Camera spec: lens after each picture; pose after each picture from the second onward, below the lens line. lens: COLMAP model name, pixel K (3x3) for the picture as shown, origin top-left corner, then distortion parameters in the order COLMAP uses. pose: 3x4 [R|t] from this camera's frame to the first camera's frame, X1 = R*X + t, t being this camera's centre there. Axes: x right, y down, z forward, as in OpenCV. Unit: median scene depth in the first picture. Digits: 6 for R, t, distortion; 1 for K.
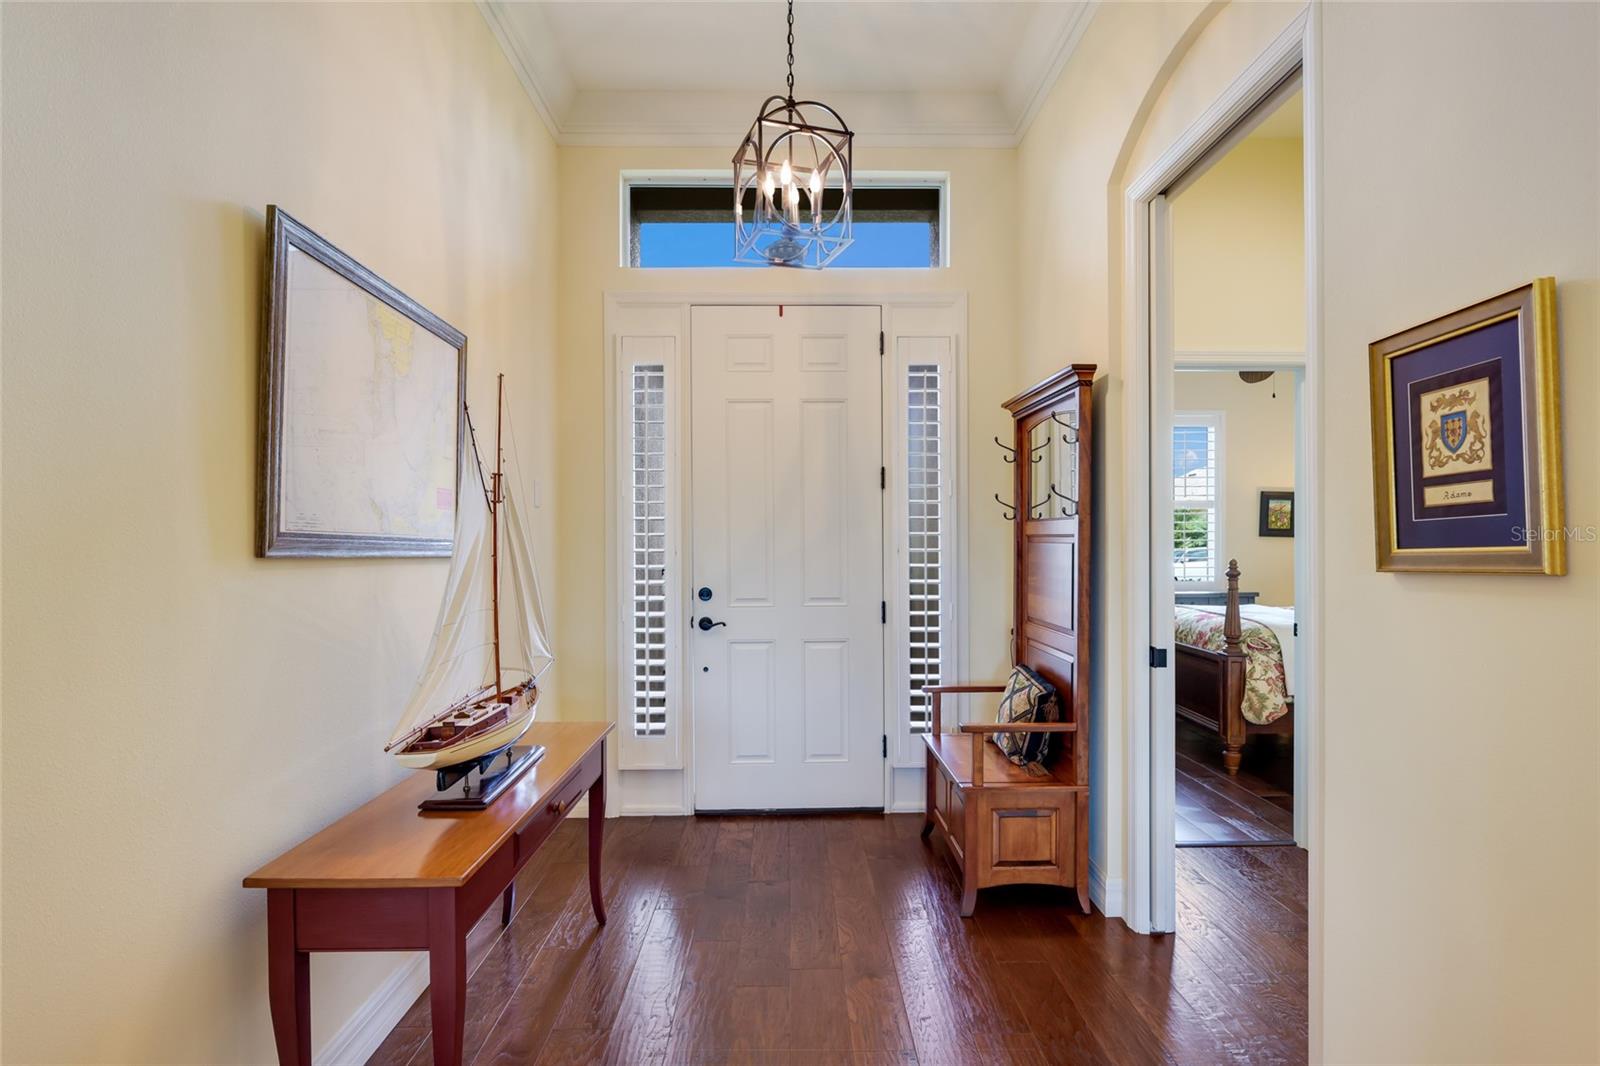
lens RADIAL K [[896.9, 0, 800.0], [0, 896.9, 533.0], [0, 0, 1]] dist [0.001804, 0.000140]
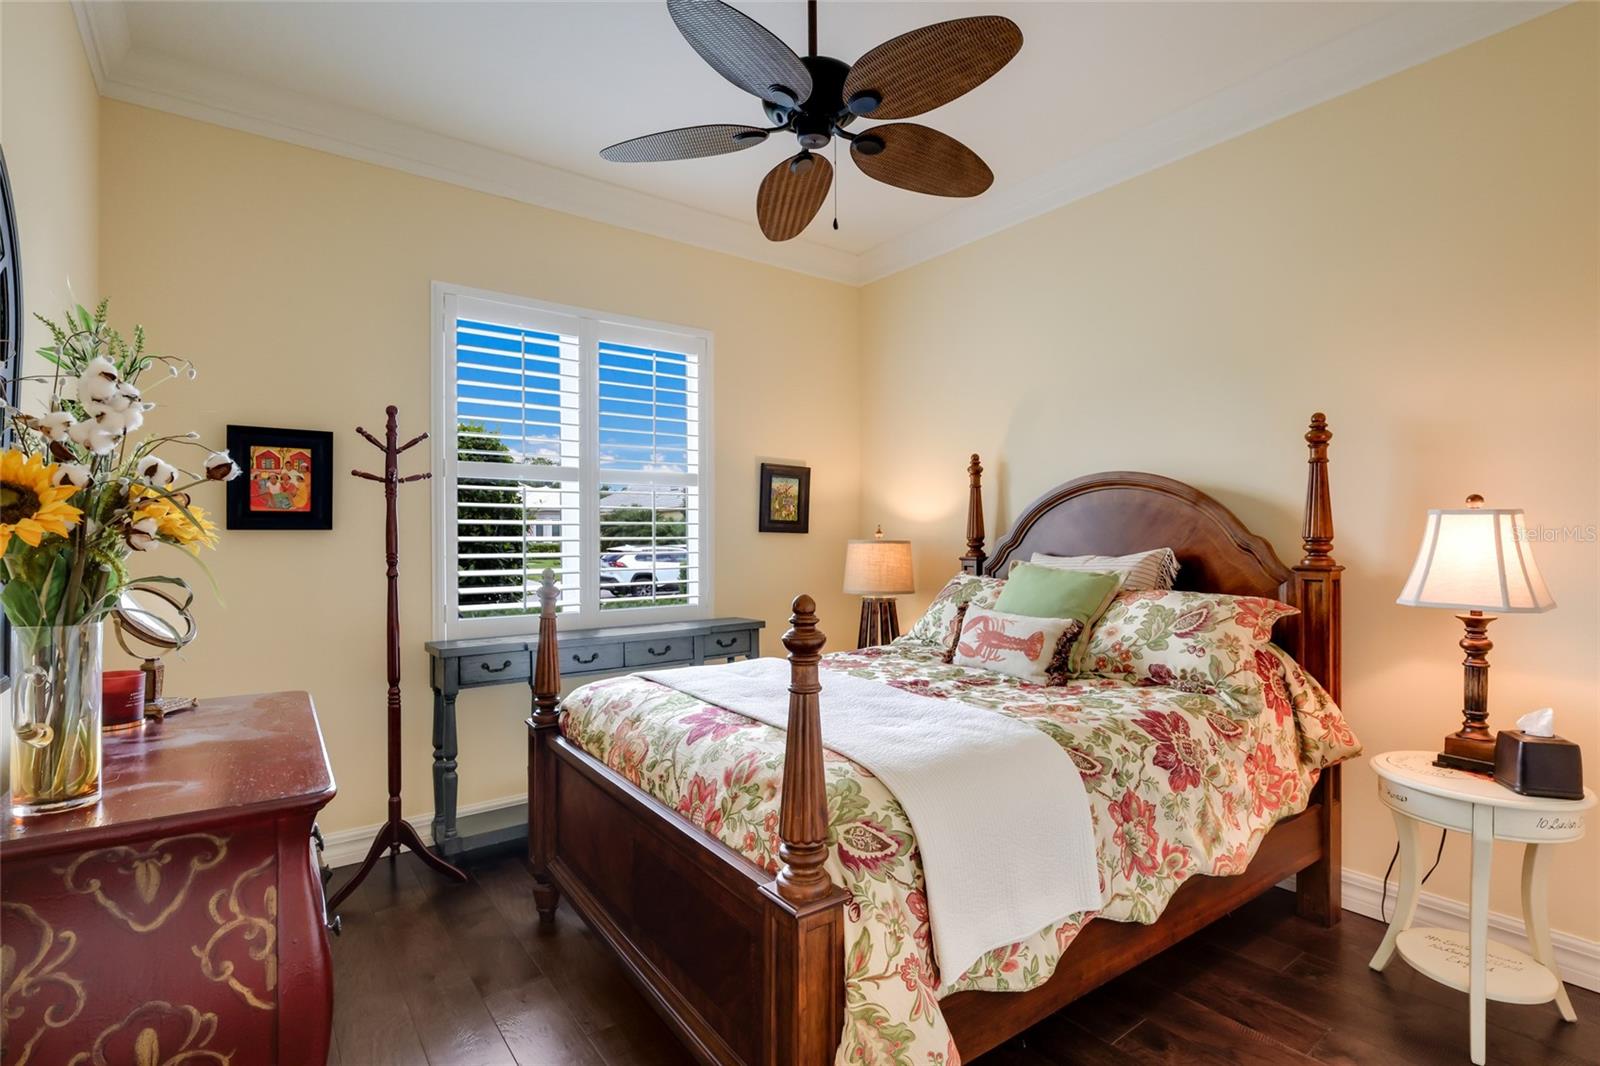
lens RADIAL K [[741.7, 0, 800.0], [0, 741.7, 533.0], [0, 0, 1]] dist [0.004749, 0.000755]
pose [[0.820274, -0.003097, 0.571963, 0.321430], [0.003713, 0.999993, 0.000091, 0.006403], [-0.571959, 0.002049, 0.820280, 0.763258]]
